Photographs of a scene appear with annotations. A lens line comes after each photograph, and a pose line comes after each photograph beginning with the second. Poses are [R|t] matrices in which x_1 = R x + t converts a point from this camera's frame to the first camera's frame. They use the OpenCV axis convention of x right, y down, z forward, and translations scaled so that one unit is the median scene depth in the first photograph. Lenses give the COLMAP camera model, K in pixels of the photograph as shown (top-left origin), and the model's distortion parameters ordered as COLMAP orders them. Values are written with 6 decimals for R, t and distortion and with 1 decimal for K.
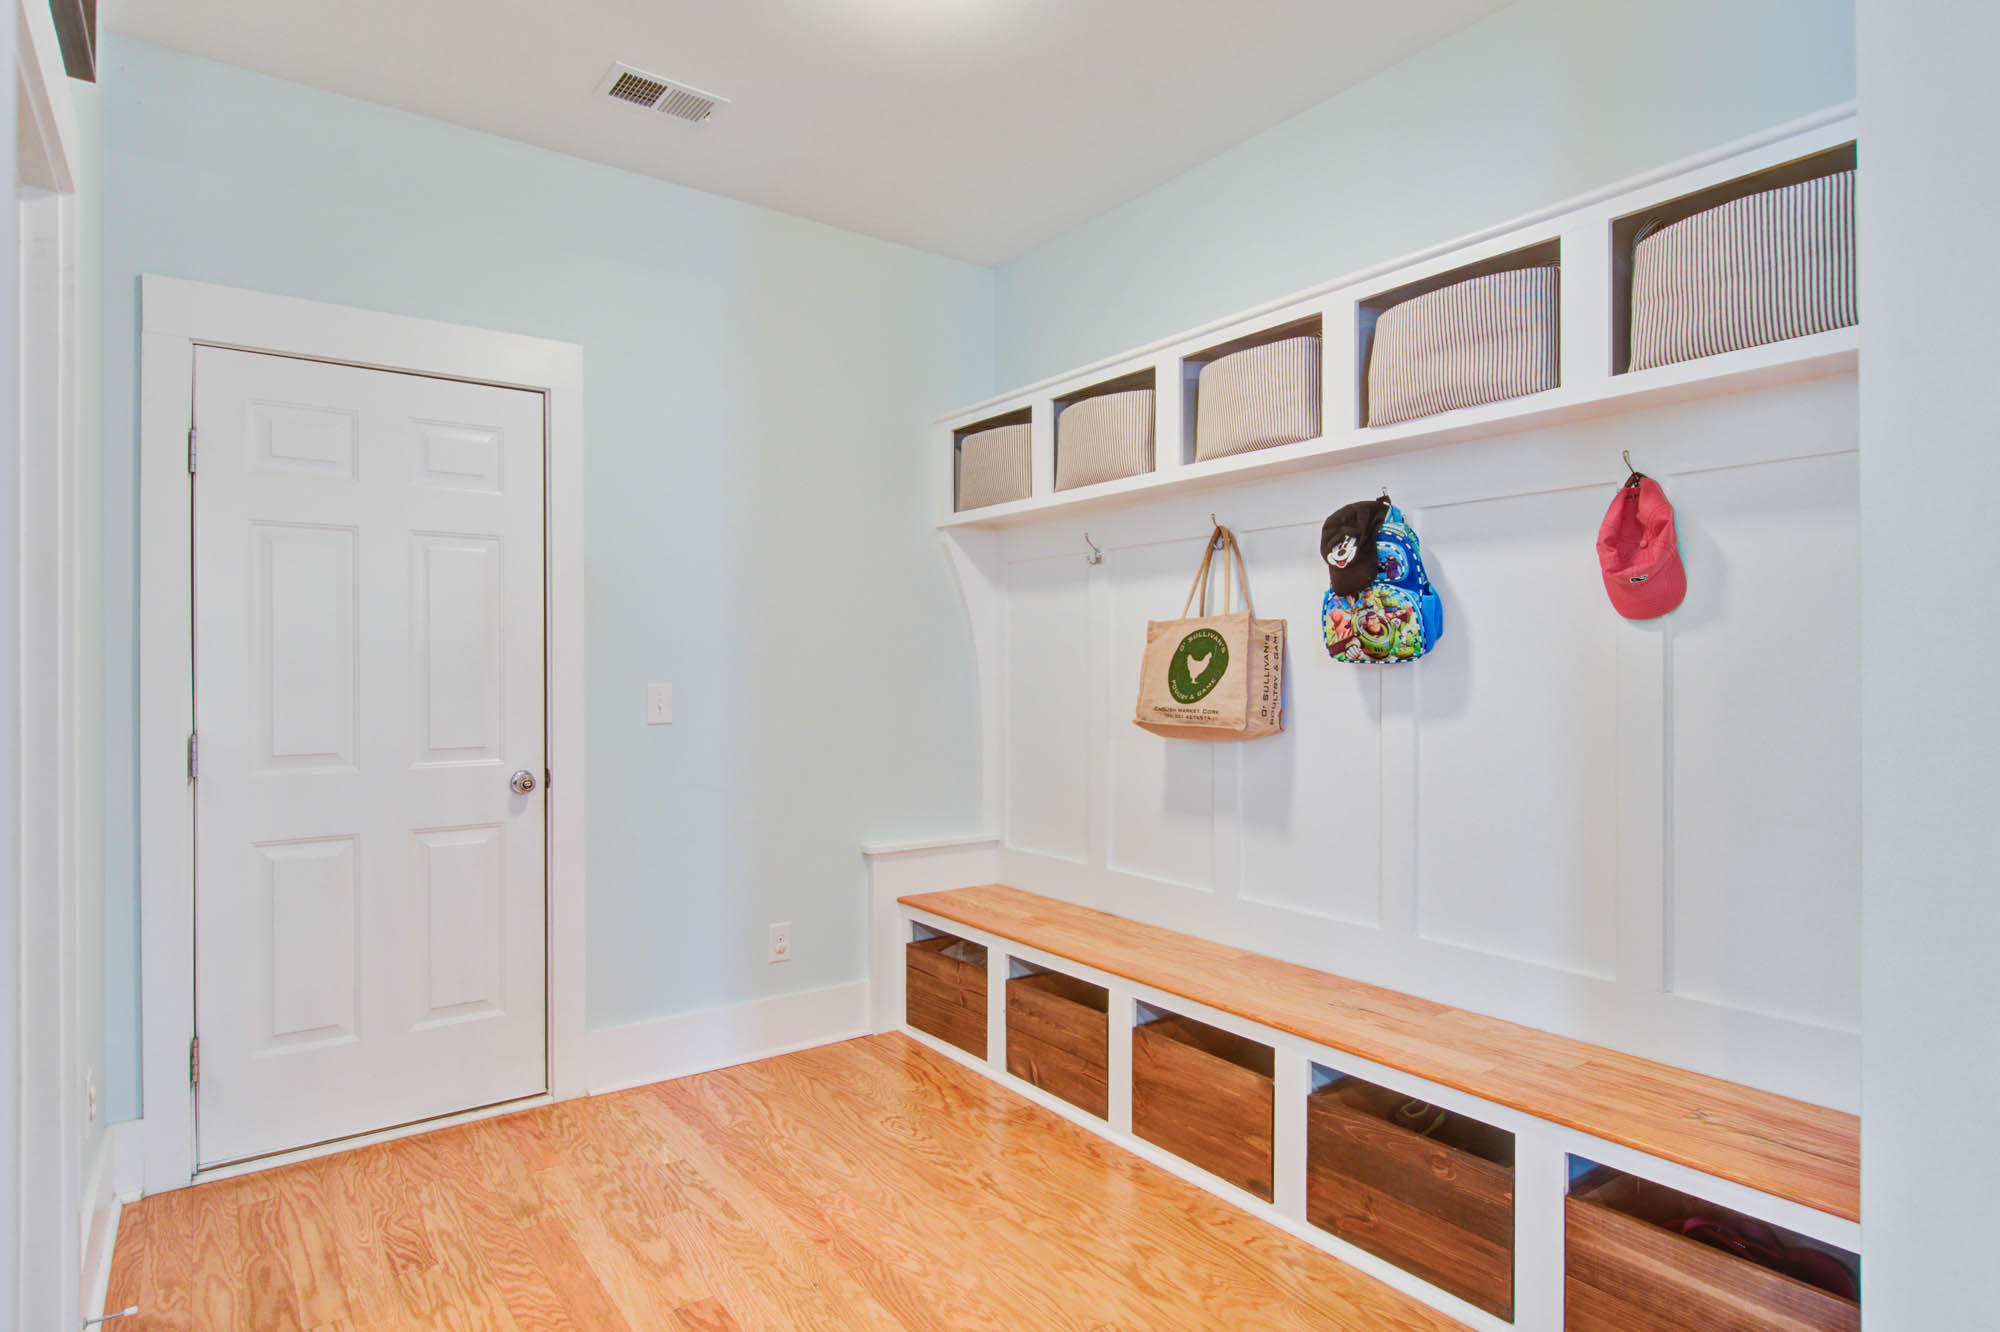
lens RADIAL K [[1087.9, 0, 1011.0], [0, 1087.9, 669.2], [0, 0, 1]] dist [0.003498, -0.000866]
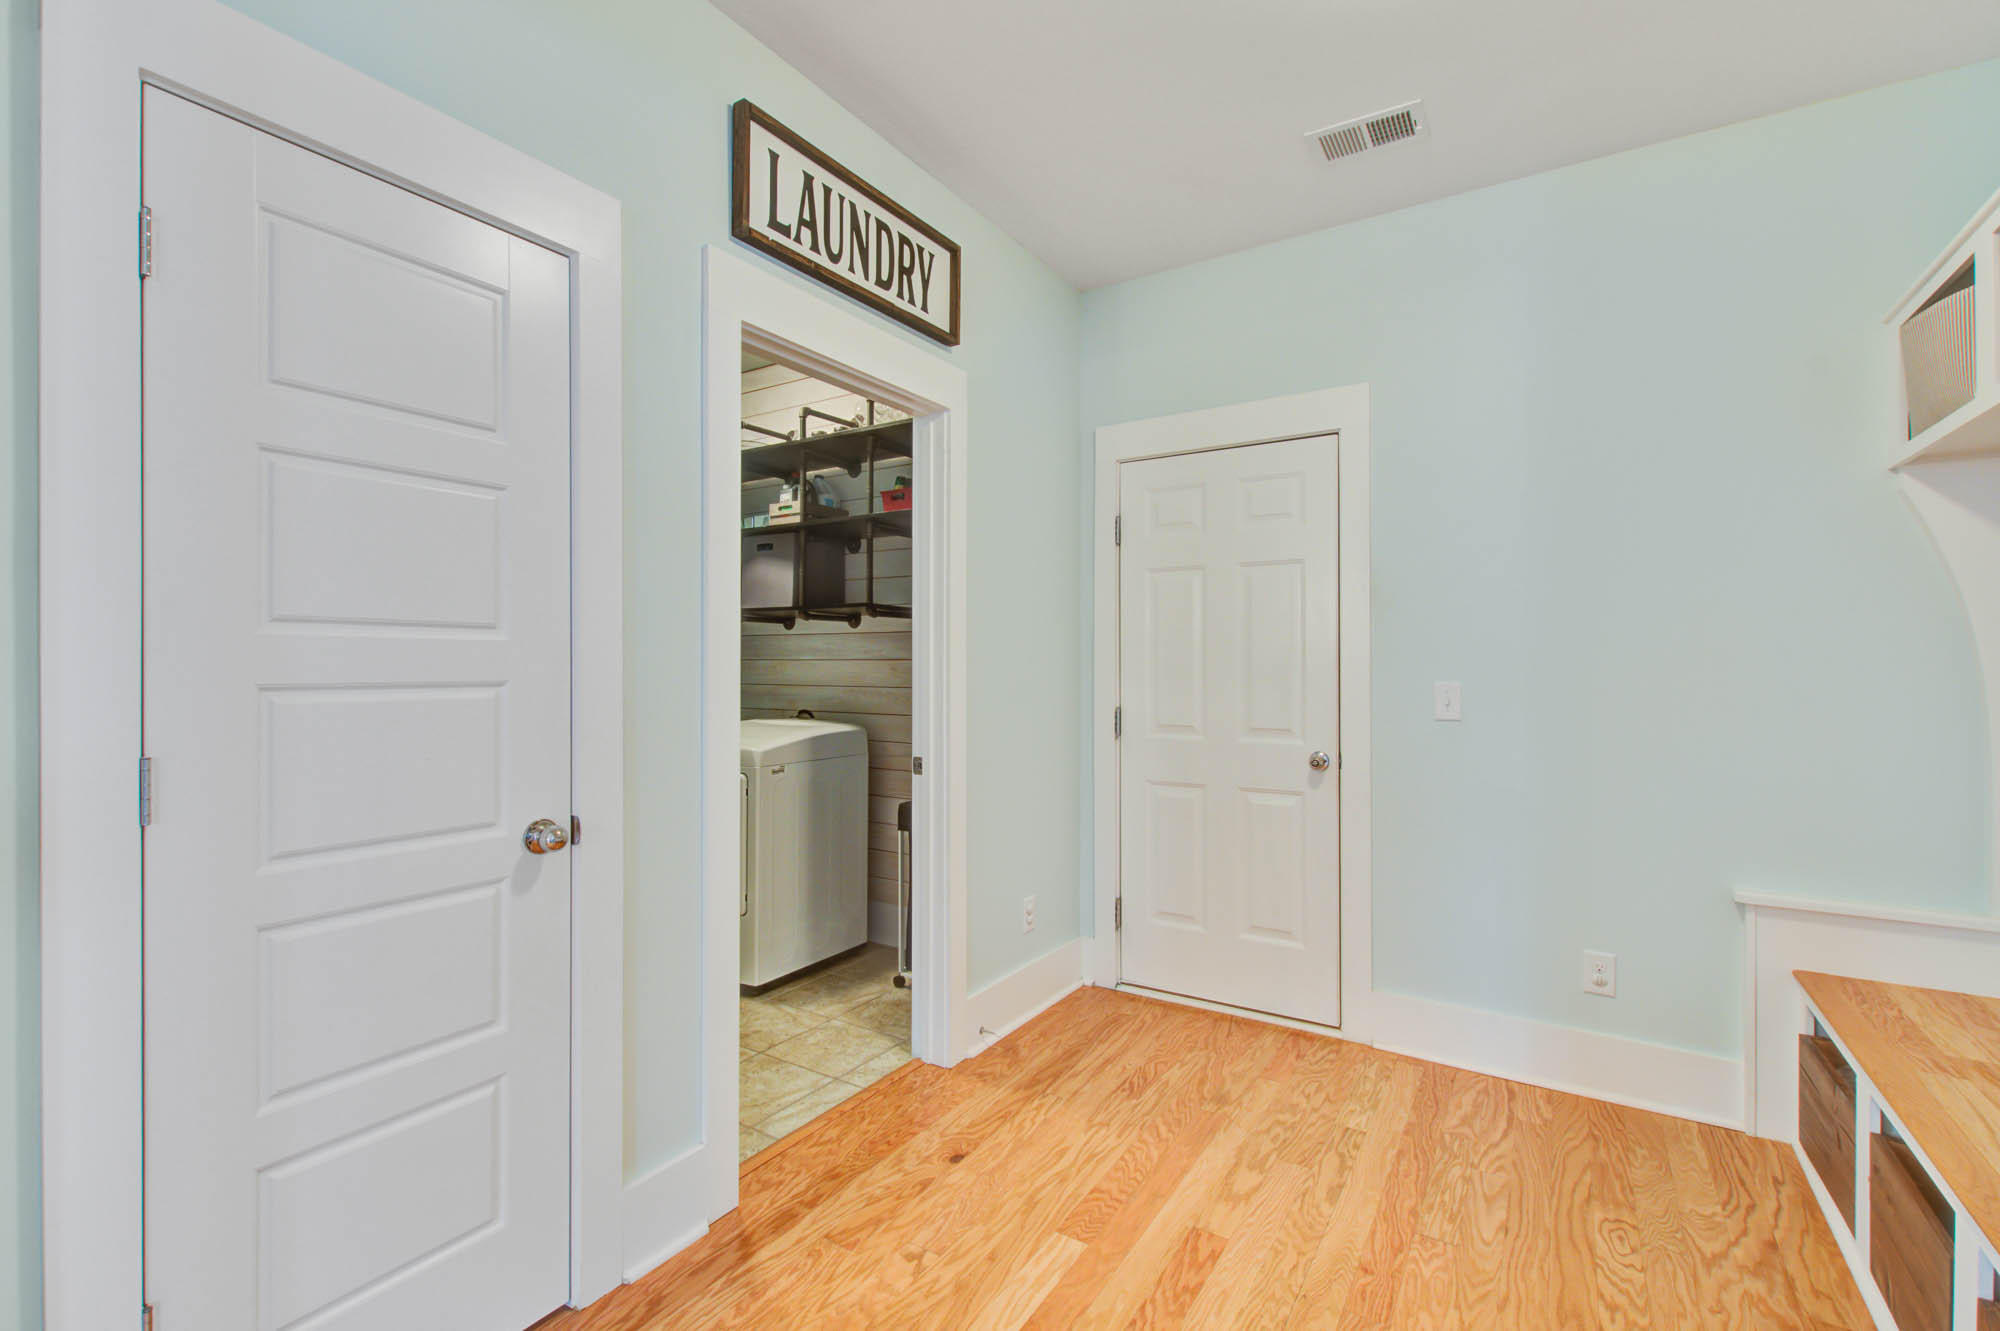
lens RADIAL K [[872.4, 0, 1007.3], [0, 872.4, 660.0], [0, 0, 1]] dist [0.005541, -0.001866]
pose [[0.359477, -0.003132, -0.933149, 0.358534], [-0.000706, 0.999993, -0.003629, -0.004842], [0.933154, 0.001964, 0.359472, 0.359674]]
